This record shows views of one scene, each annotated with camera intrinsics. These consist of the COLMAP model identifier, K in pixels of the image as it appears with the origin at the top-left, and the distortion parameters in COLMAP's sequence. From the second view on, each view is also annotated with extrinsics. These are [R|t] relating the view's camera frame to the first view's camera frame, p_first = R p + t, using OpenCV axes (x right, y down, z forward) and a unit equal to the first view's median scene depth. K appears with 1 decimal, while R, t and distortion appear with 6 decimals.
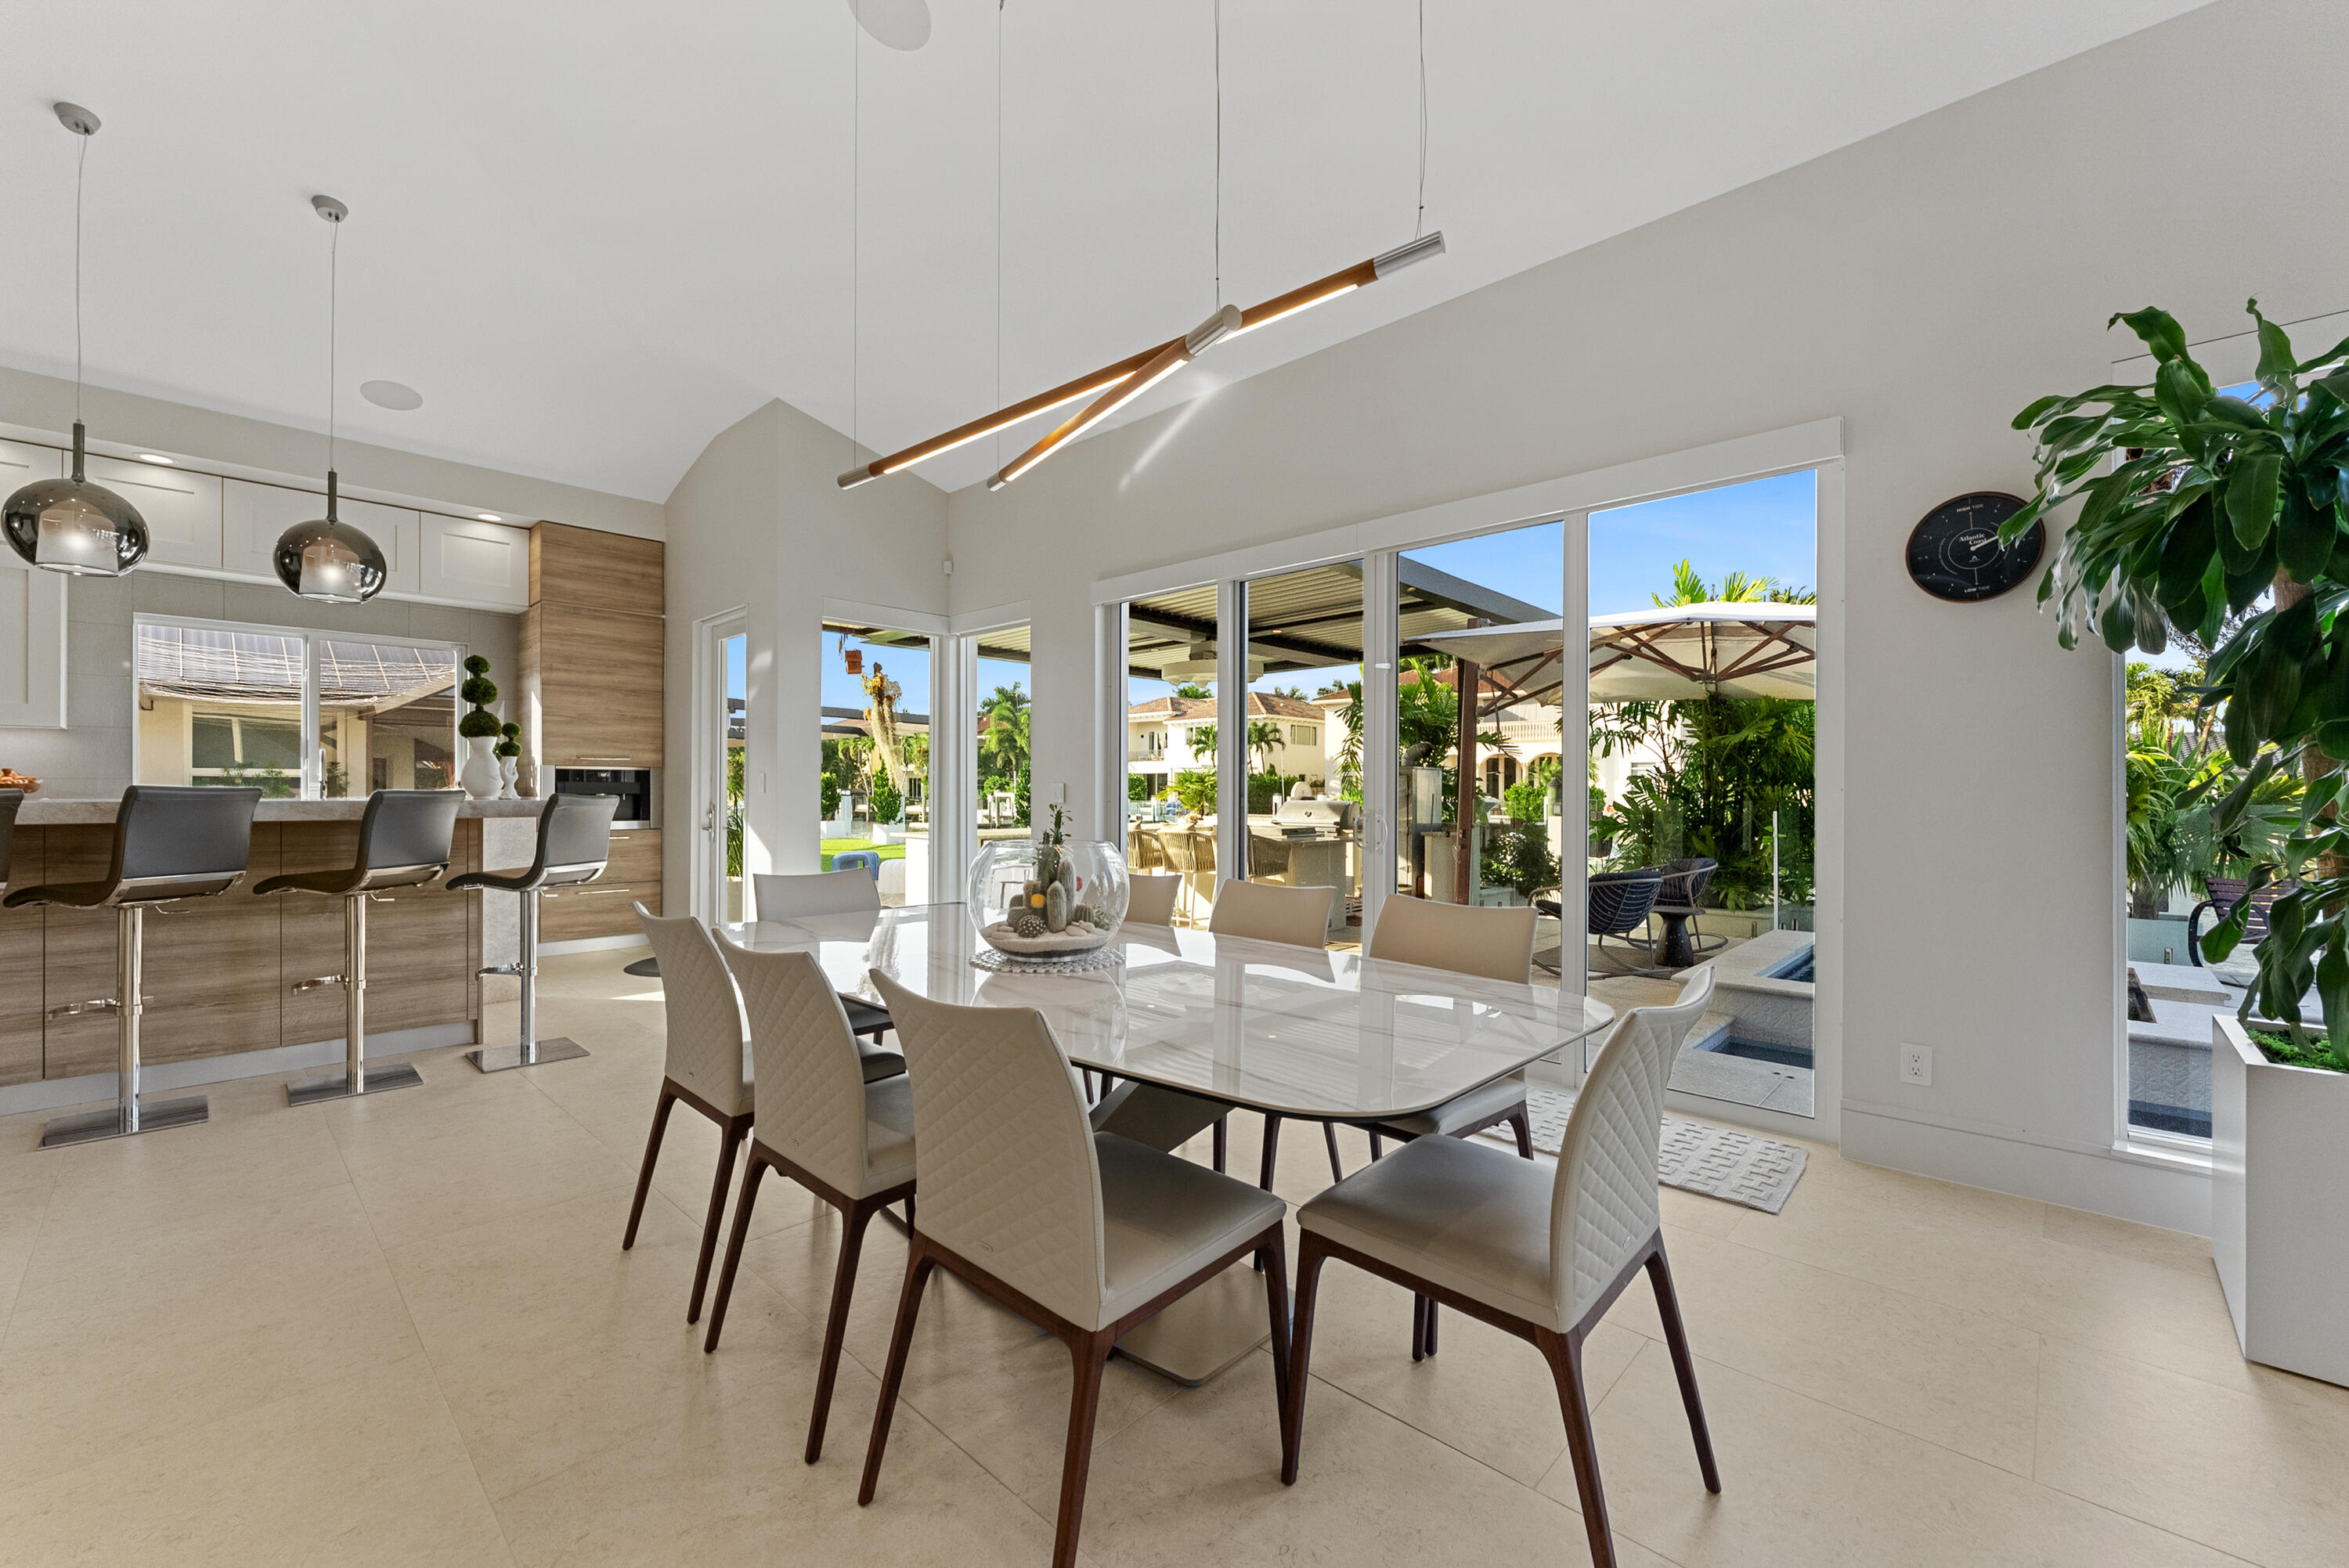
lens RADIAL K [[949.2, 0, 1178.7], [0, 949.2, 795.3], [0, 0, 1]] dist [-0.007275, 0.002149]
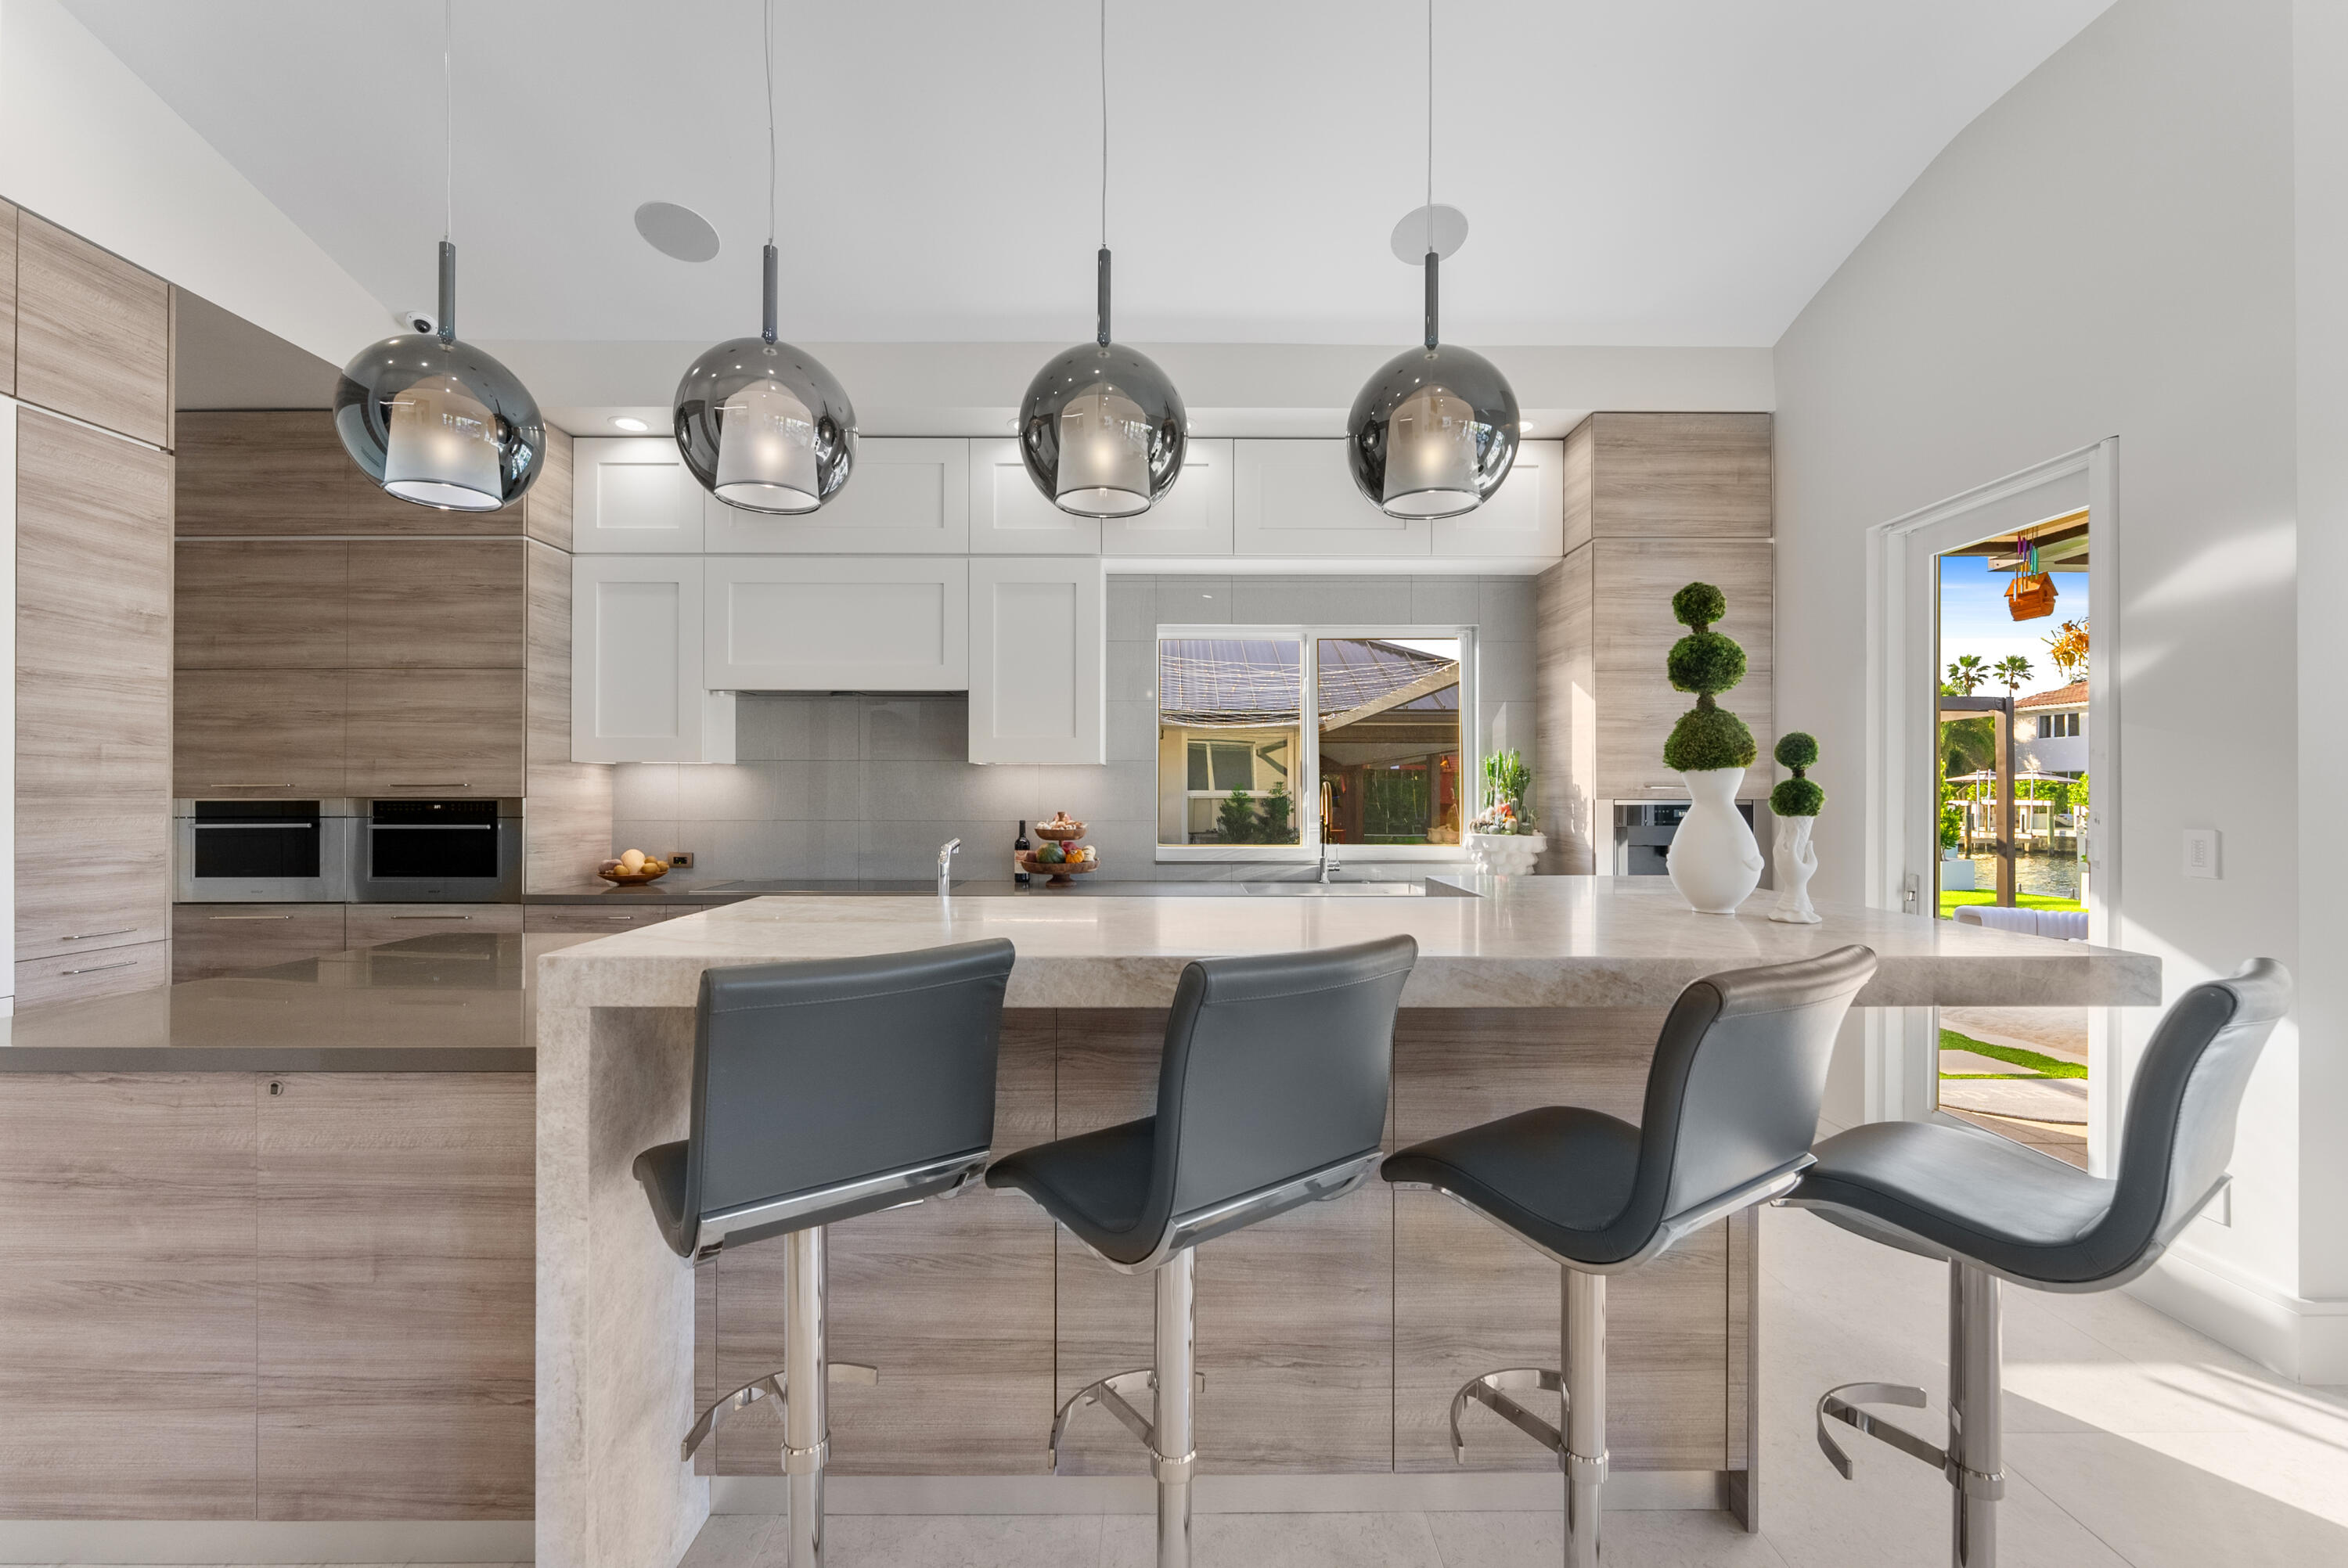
lens RADIAL K [[948.7, 0, 1171.6], [0, 948.7, 786.9], [0, 0, 1]] dist [-0.007275, 0.002149]
pose [[0.689482, -0.006992, -0.724269, -0.411634], [0.000755, 0.999960, -0.008935, -0.034760], [0.724303, 0.005613, 0.689459, 0.361530]]
